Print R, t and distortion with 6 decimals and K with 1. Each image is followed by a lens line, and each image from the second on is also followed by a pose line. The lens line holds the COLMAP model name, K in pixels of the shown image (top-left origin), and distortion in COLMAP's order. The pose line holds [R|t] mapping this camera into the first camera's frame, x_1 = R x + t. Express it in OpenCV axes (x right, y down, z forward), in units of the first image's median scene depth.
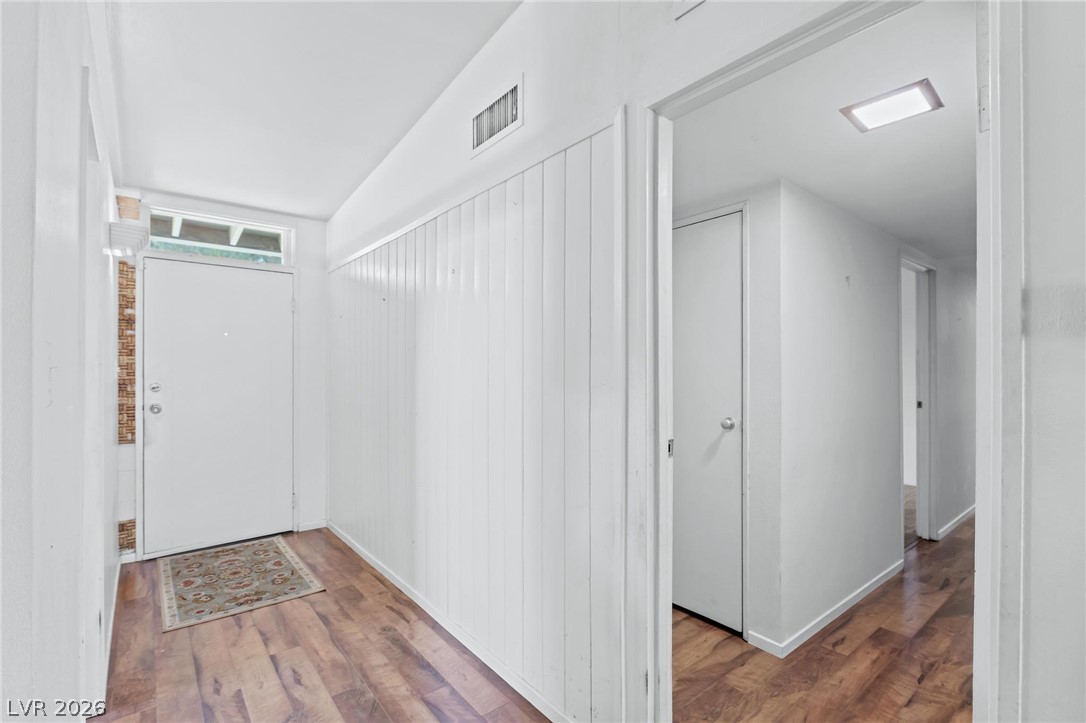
lens RADIAL K [[499.7, 0, 547.8], [0, 499.7, 370.6], [0, 0, 1]] dist [-0.011594, 0.003308]
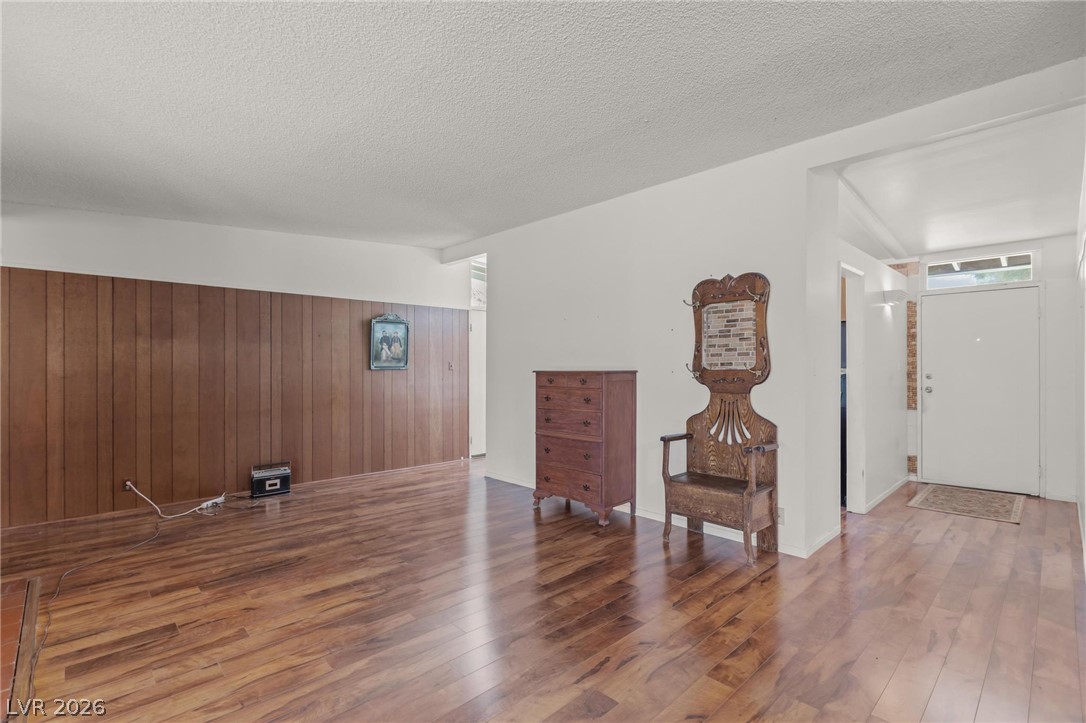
lens RADIAL K [[499.7, 0, 536.4], [0, 499.7, 361.5], [0, 0, 1]] dist [-0.011594, 0.003308]
pose [[0.078332, -0.009509, -0.996882, 0.723121], [0.001150, 0.999955, -0.009448, -0.000336], [0.996927, -0.000406, 0.078340, -0.393131]]
